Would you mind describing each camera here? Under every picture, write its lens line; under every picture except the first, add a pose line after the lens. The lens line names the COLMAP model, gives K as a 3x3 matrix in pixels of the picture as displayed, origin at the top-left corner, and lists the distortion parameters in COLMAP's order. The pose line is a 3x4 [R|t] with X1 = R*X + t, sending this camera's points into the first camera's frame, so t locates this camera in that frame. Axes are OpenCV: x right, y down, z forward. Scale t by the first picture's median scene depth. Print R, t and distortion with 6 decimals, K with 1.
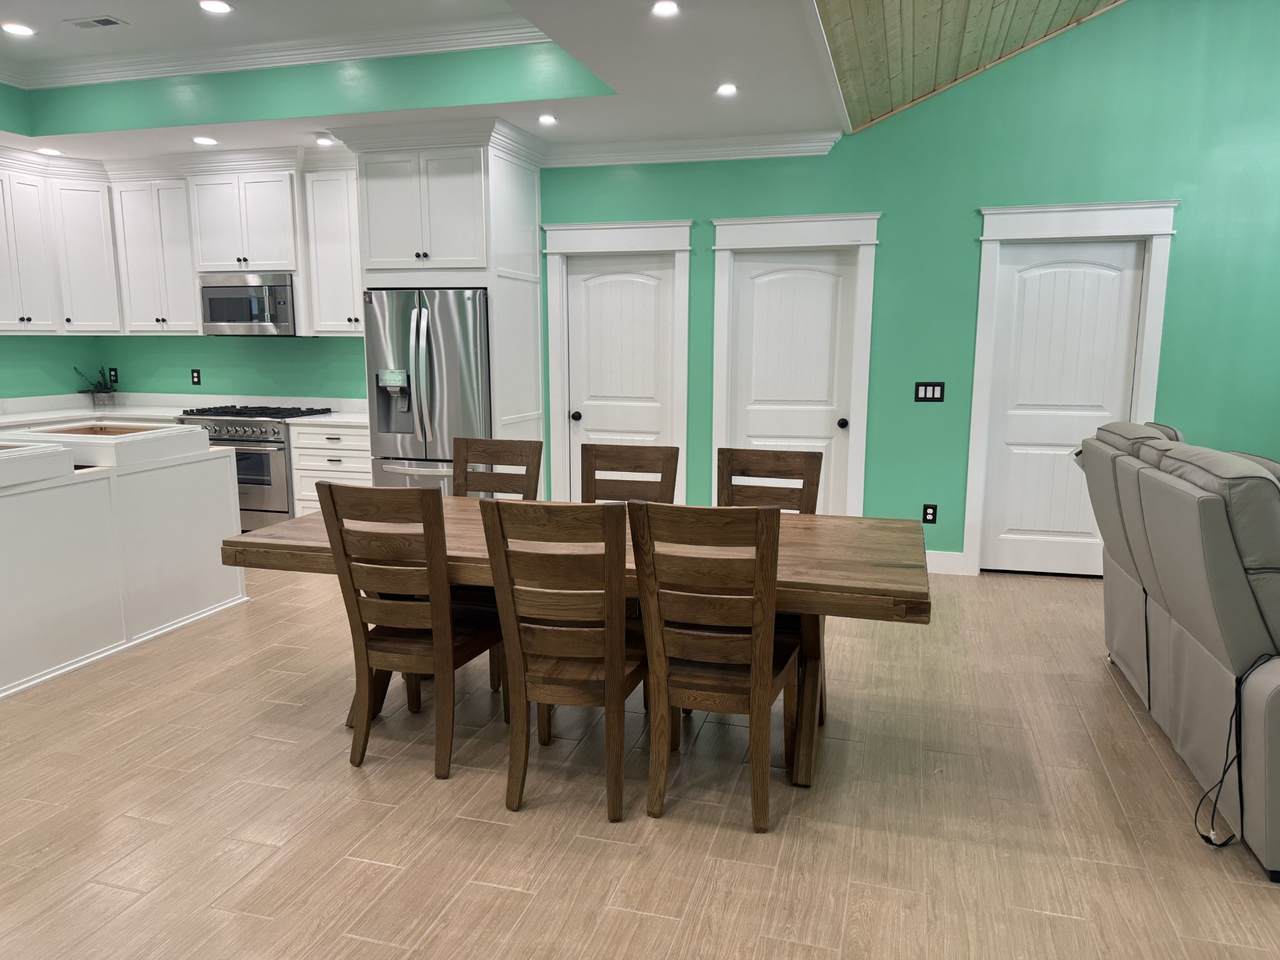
lens RADIAL K [[897.6, 0, 640.0], [0, 897.6, 480.0], [0, 0, 1]] dist [-0.006592, -0.001867]
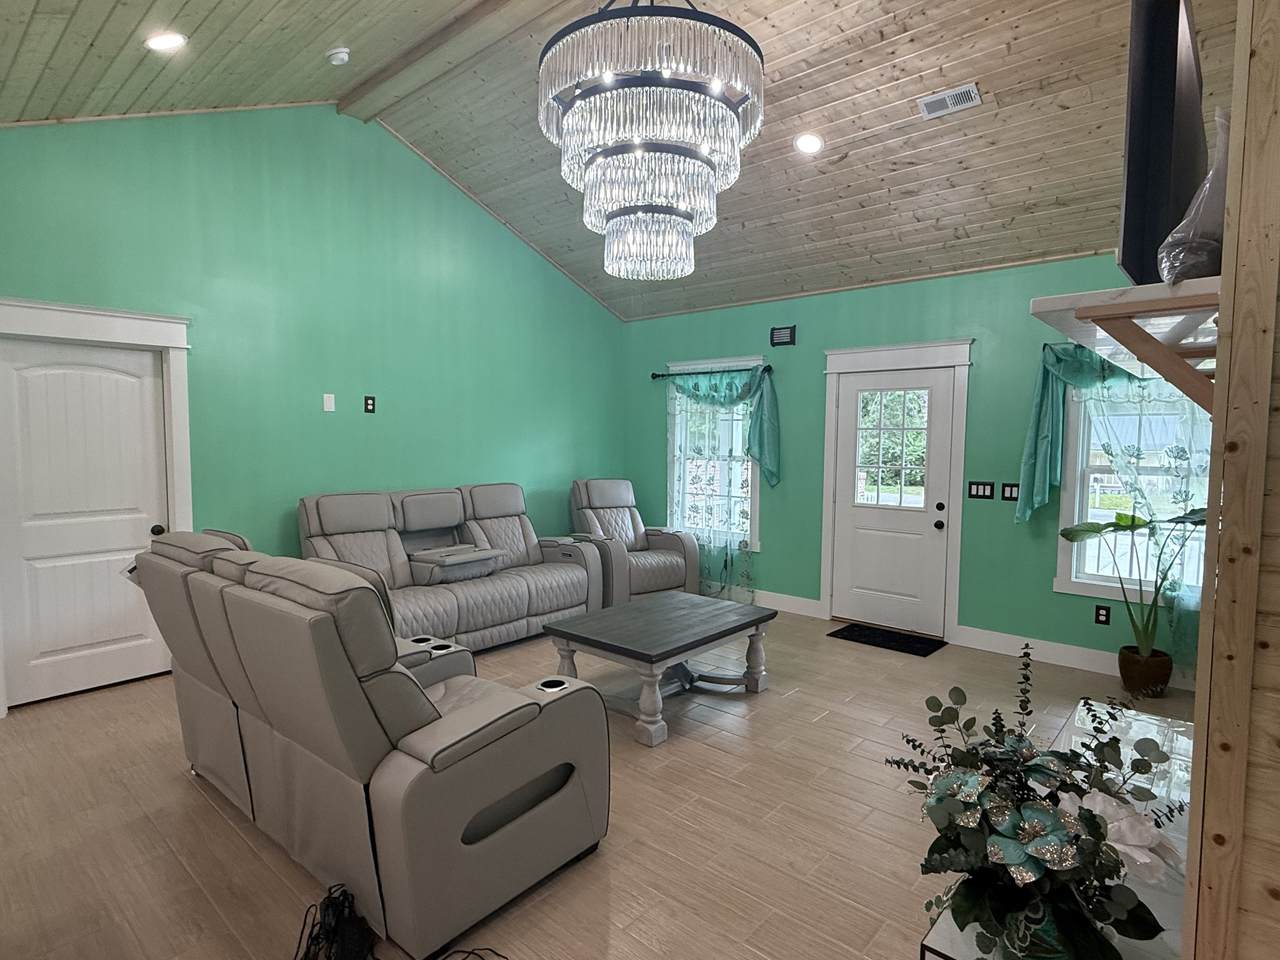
lens RADIAL K [[703.8, 0, 640.0], [0, 703.8, 480.0], [0, 0, 1]] dist [0.008242, 0.001293]
pose [[0.431121, -0.055108, 0.900610, 0.065895], [0.137328, 0.990512, -0.005130, -0.050282], [-0.891782, 0.125890, 0.434599, 0.217929]]
